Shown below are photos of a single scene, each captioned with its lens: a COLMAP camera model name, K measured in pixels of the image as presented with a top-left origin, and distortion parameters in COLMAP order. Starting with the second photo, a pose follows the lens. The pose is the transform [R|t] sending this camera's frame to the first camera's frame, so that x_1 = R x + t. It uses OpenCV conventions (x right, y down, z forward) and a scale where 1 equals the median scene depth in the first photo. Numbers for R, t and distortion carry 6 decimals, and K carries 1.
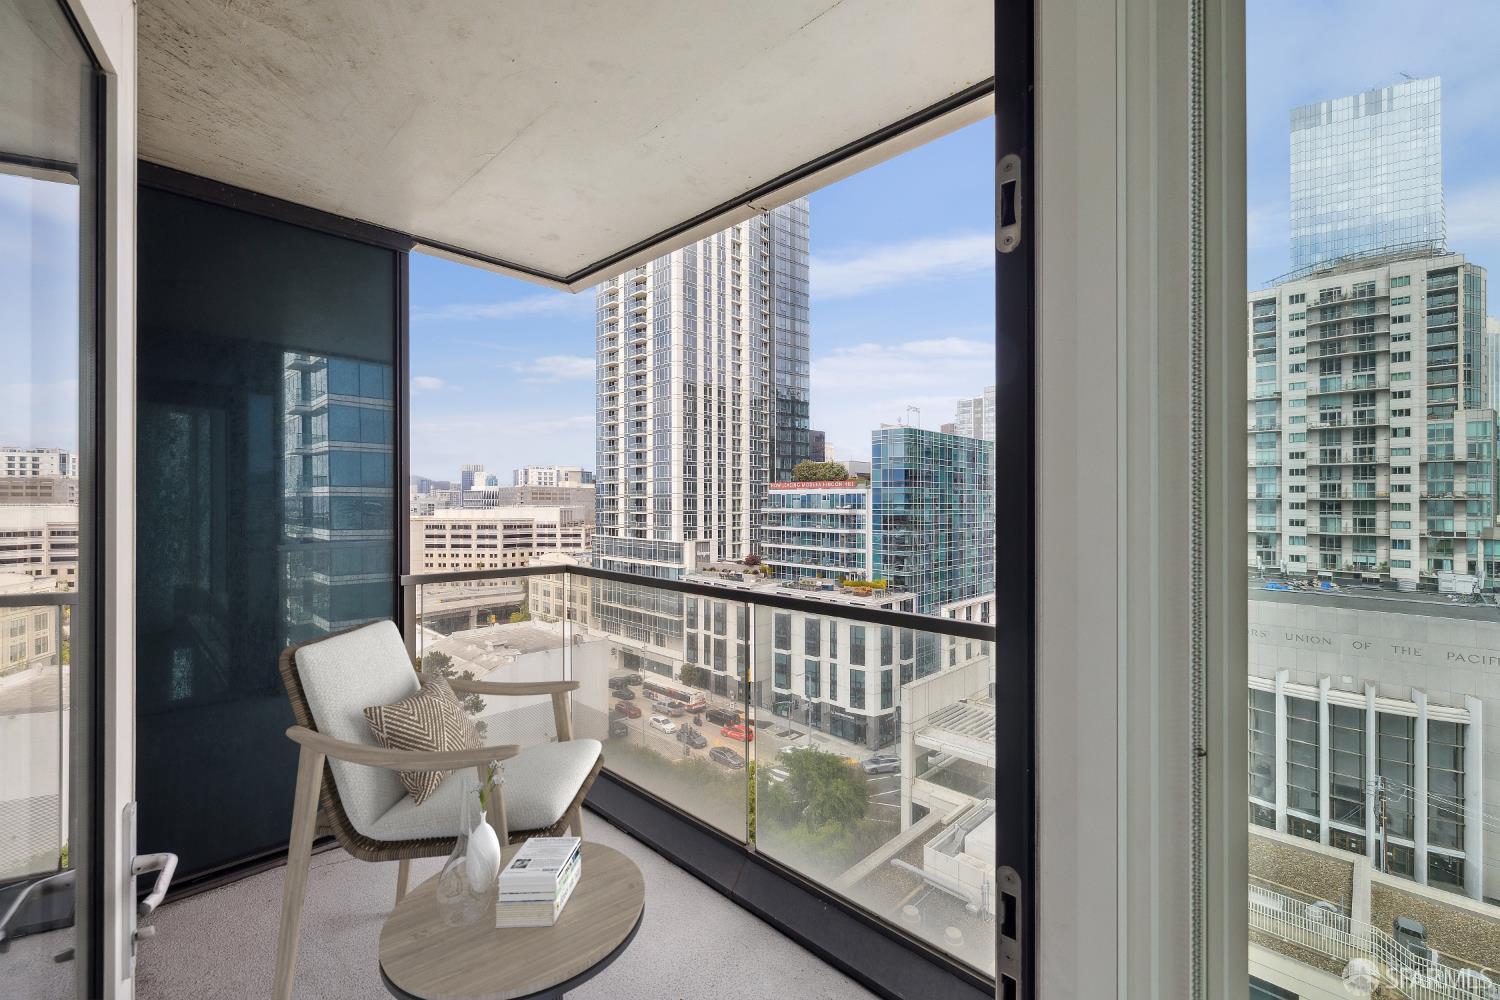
lens RADIAL K [[632.4, 0, 733.1], [0, 632.4, 497.0], [0, 0, 1]] dist [0.000461, 0.000129]
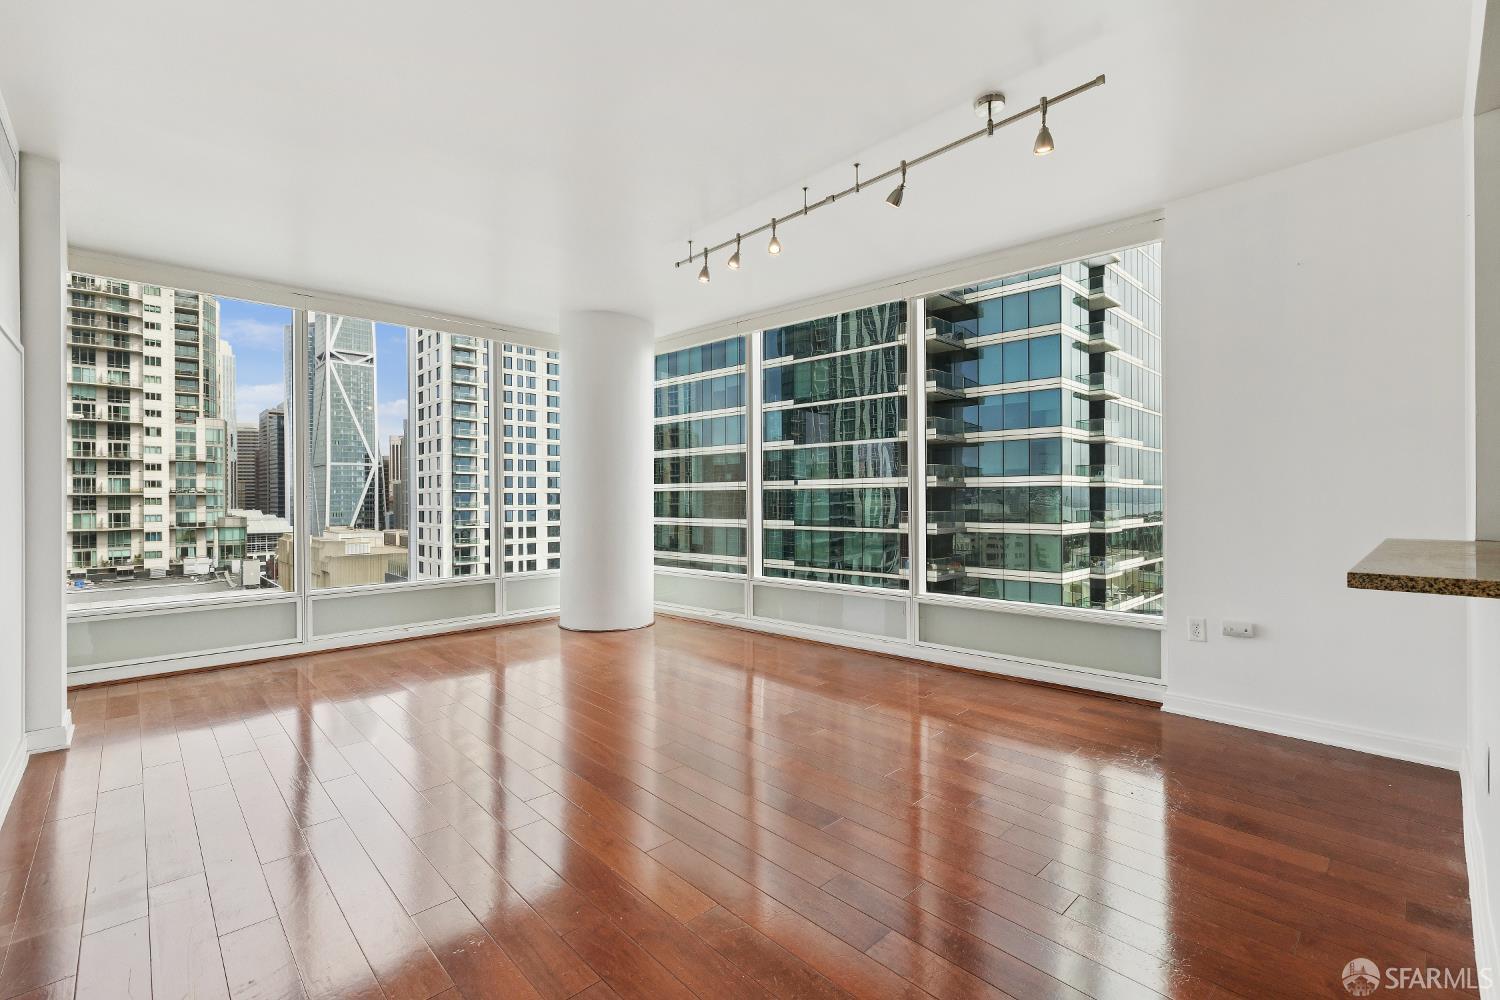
lens RADIAL K [[655.1, 0, 746.8], [0, 655.1, 497.6], [0, 0, 1]] dist [0.010093, -0.000230]
pose [[0.027992, -0.003910, 0.999600, -0.032528], [-0.001273, 0.999991, 0.003947, 0.003465], [-0.999607, -0.001383, 0.027987, -0.034397]]
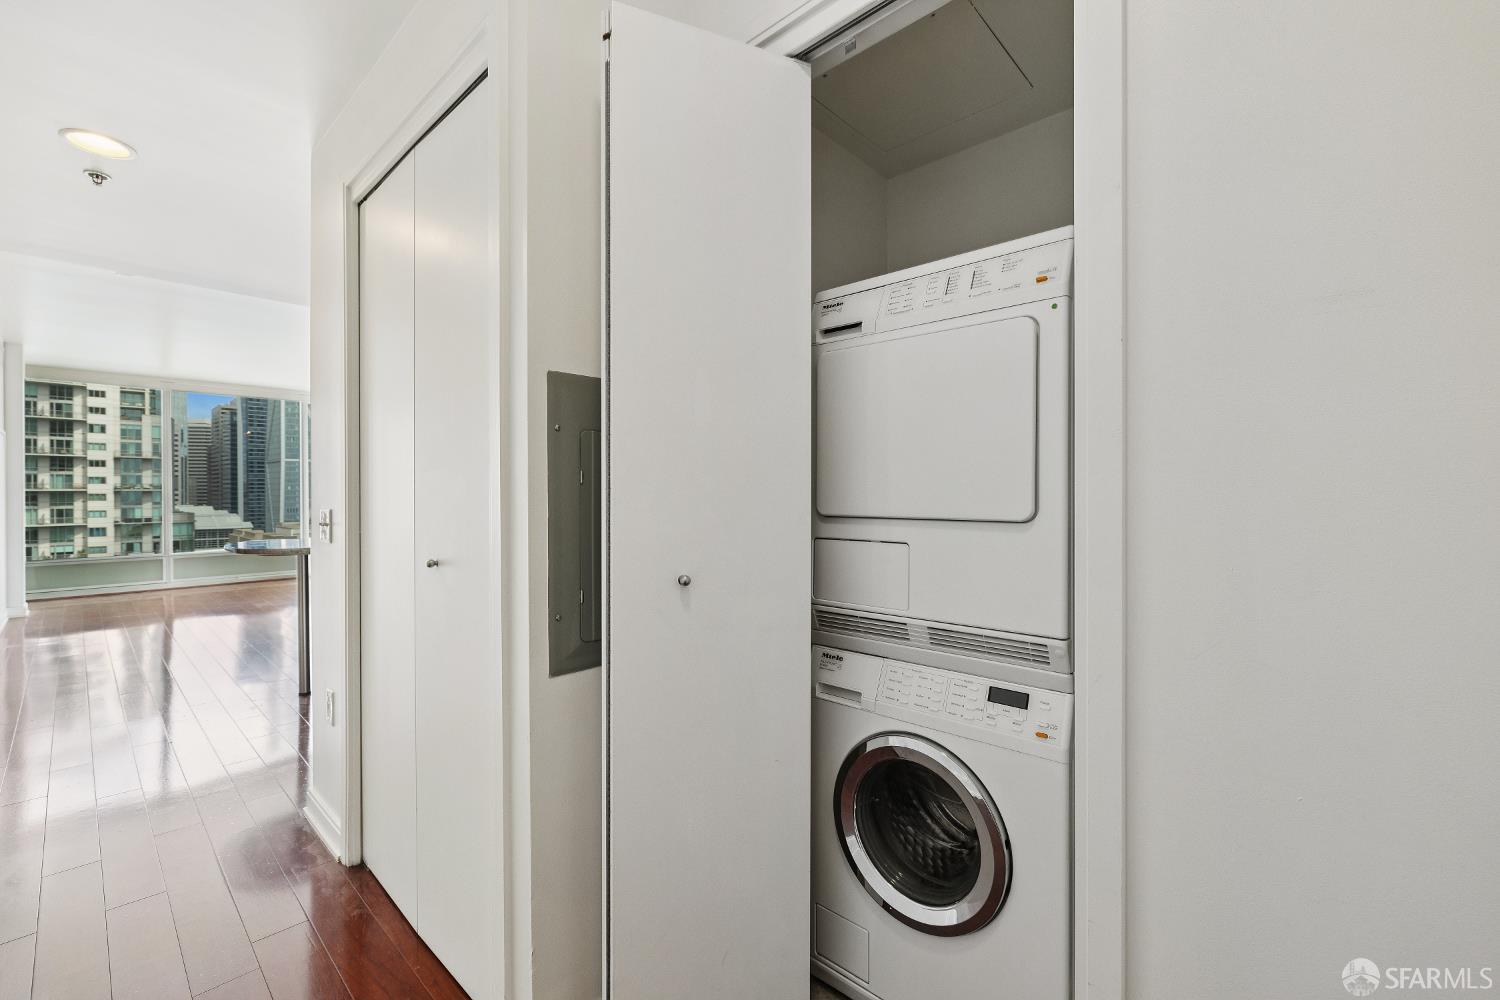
lens RADIAL K [[627.4, 0, 749.4], [0, 627.4, 496.2], [0, 0, 1]] dist [-0.000226, -0.000093]
pose [[-0.043300, -0.006970, 0.999038, -0.065399], [-0.003127, 0.999972, 0.006841, 0.002534], [-0.999057, -0.002827, -0.043321, -0.068770]]
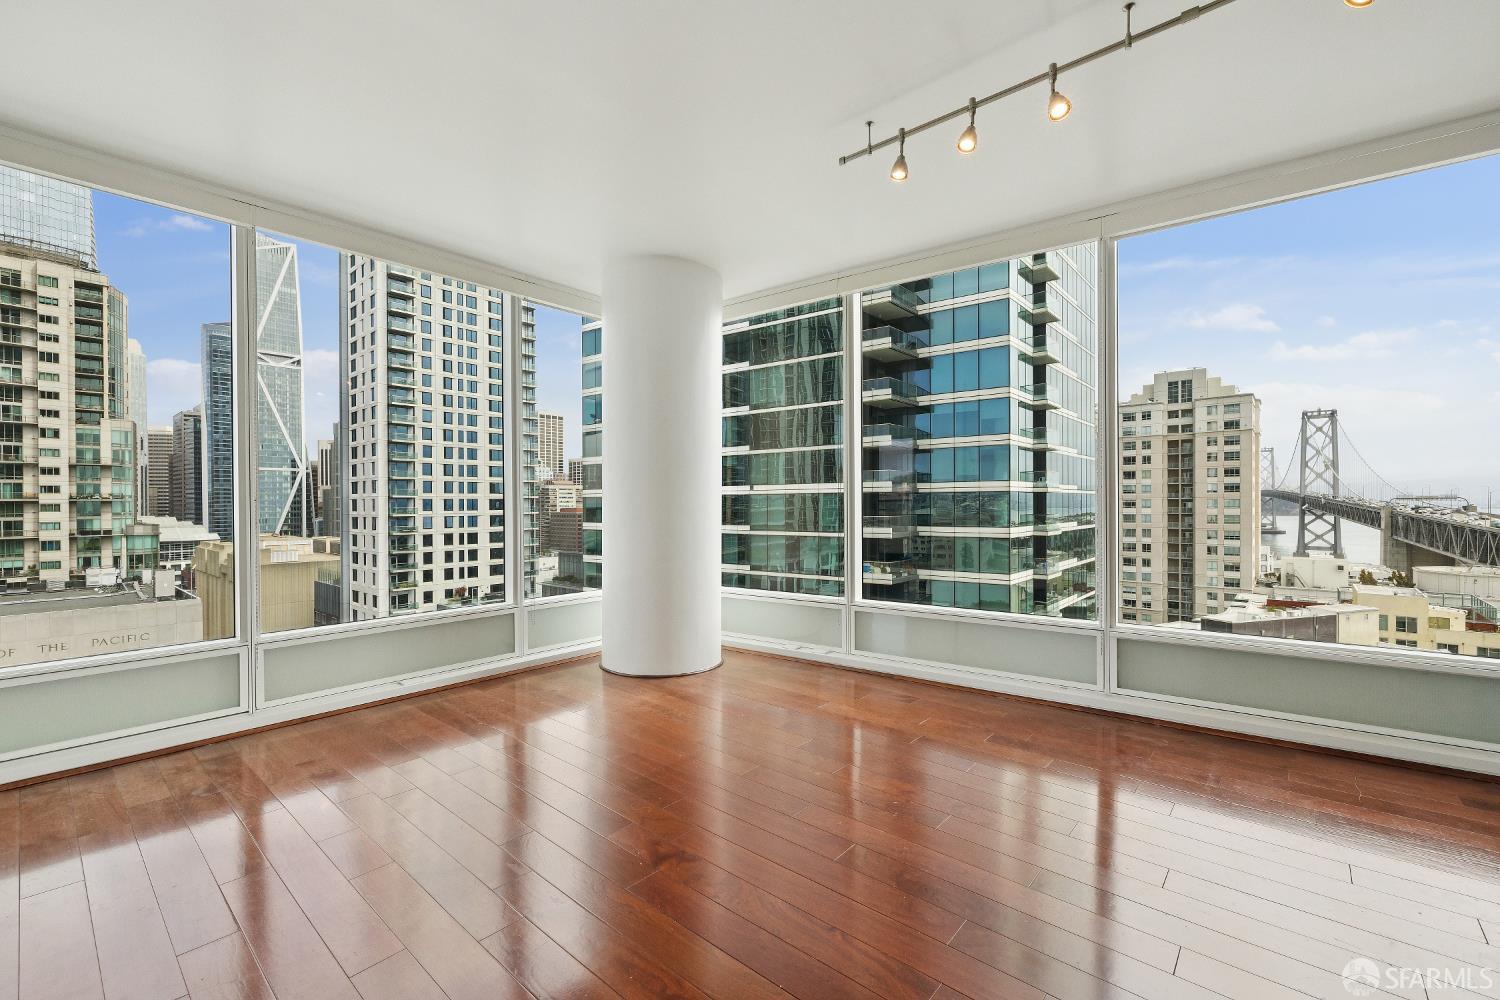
lens RADIAL K [[630.7, 0, 748.8], [0, 630.7, 504.5], [0, 0, 1]] dist [0.007633, -0.001216]
pose [[-0.071742, -0.006348, 0.997403, -0.019409], [-0.000061, 0.999980, 0.006360, 0.003609], [-0.997423, 0.000395, -0.071741, -0.023732]]
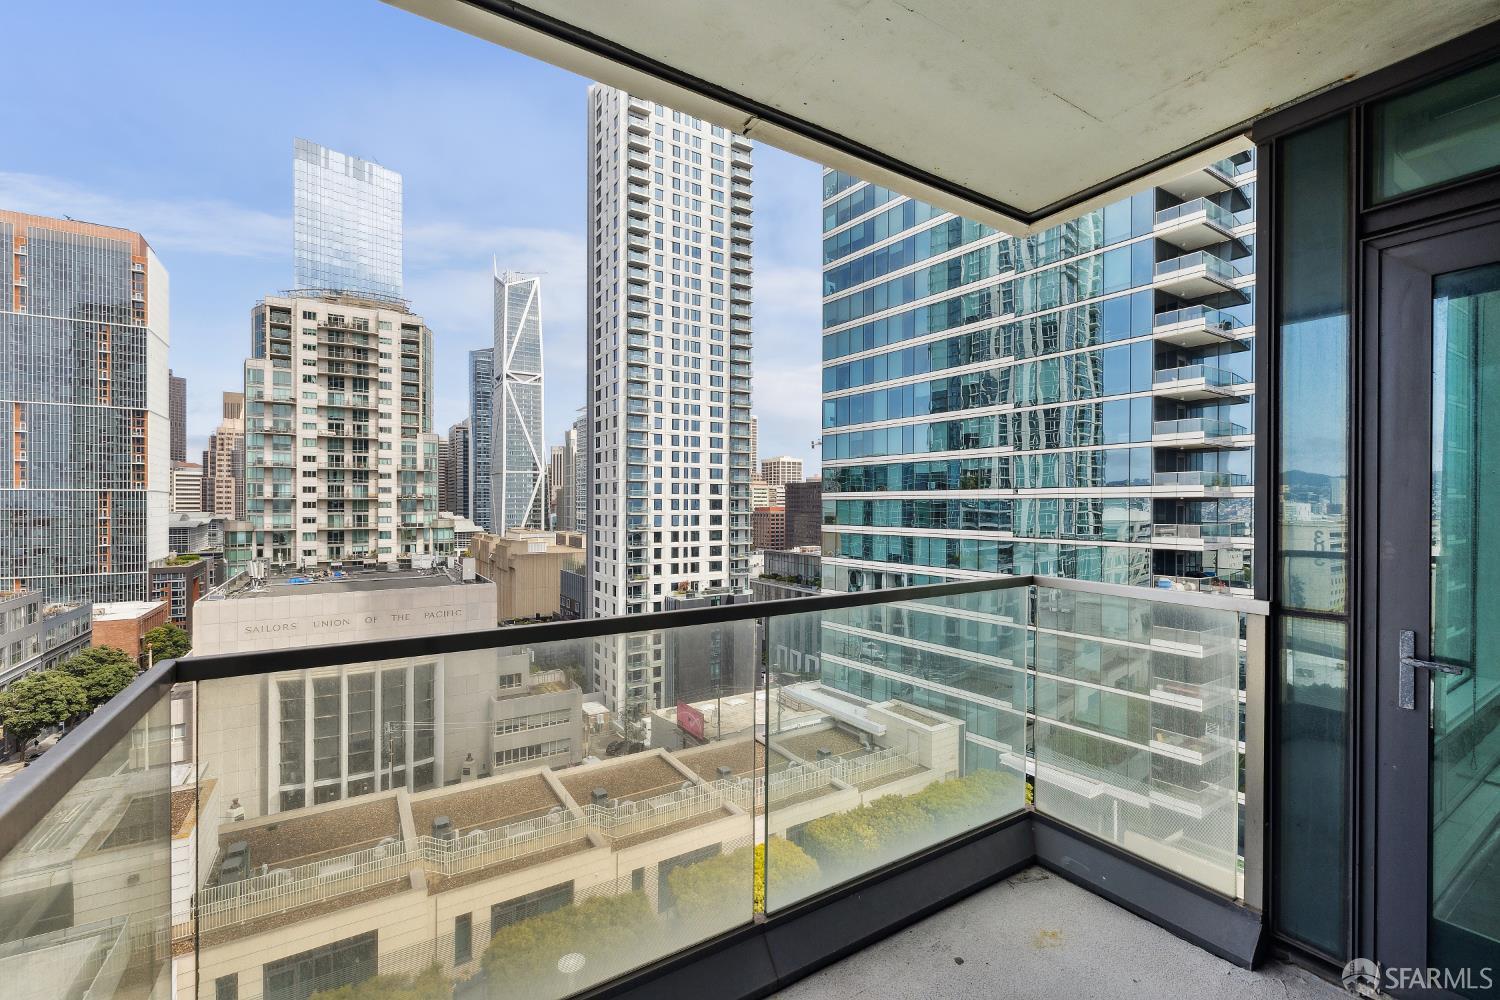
lens RADIAL K [[632.7, 0, 756.3], [0, 632.7, 503.2], [0, 0, 1]] dist [0.001174, -0.001352]
pose [[0.206780, -0.004367, 0.978378, -0.018453], [-0.004889, 0.999973, 0.005496, 0.001238], [-0.978375, -0.005920, 0.206753, 0.021831]]
